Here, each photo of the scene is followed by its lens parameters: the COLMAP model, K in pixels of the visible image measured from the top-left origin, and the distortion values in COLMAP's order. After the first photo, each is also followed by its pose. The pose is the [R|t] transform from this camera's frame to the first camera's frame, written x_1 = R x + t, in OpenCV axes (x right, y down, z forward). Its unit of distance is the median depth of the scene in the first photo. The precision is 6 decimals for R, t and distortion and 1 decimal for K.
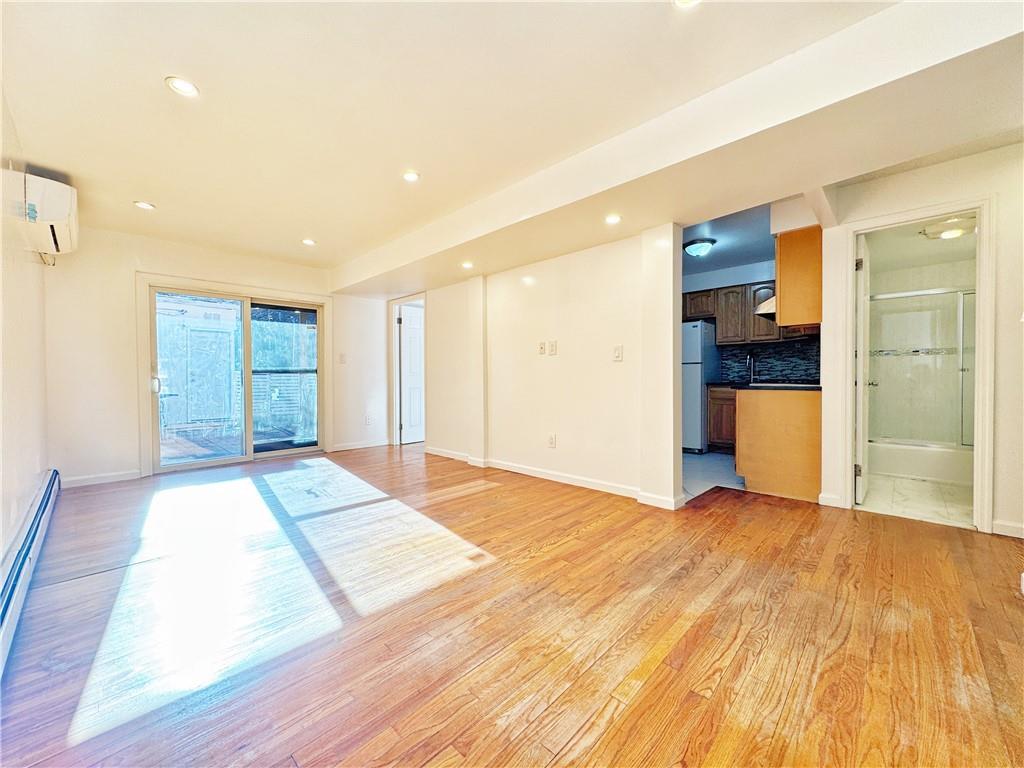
lens RADIAL K [[400.9, 0, 522.2], [0, 400.9, 381.2], [0, 0, 1]] dist [-0.001008, -0.000202]
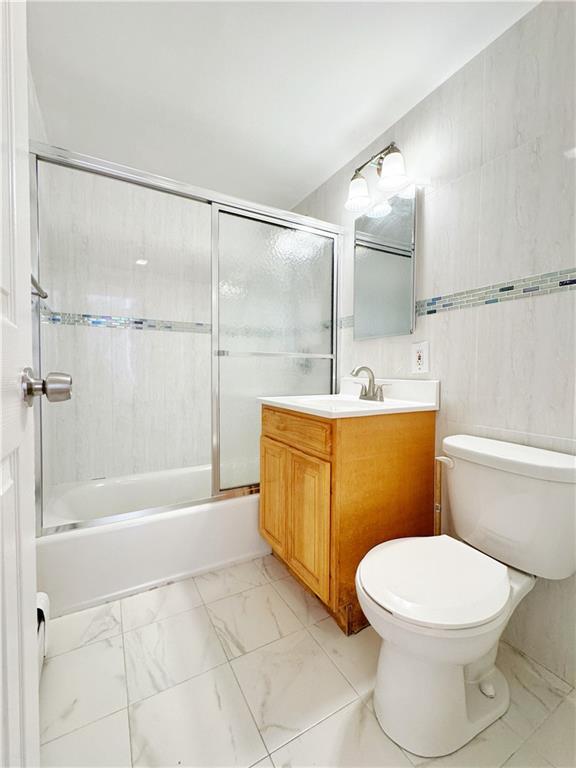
lens RADIAL K [[333.4, 0, 287.5], [0, 333.4, 380.5], [0, 0, 1]] dist [0.000066, 0.000279]
pose [[0.295573, -0.028185, 0.954904, 0.548358], [0.003502, 0.999590, 0.028420, -0.002613], [-0.955314, -0.005056, 0.295550, 0.611245]]
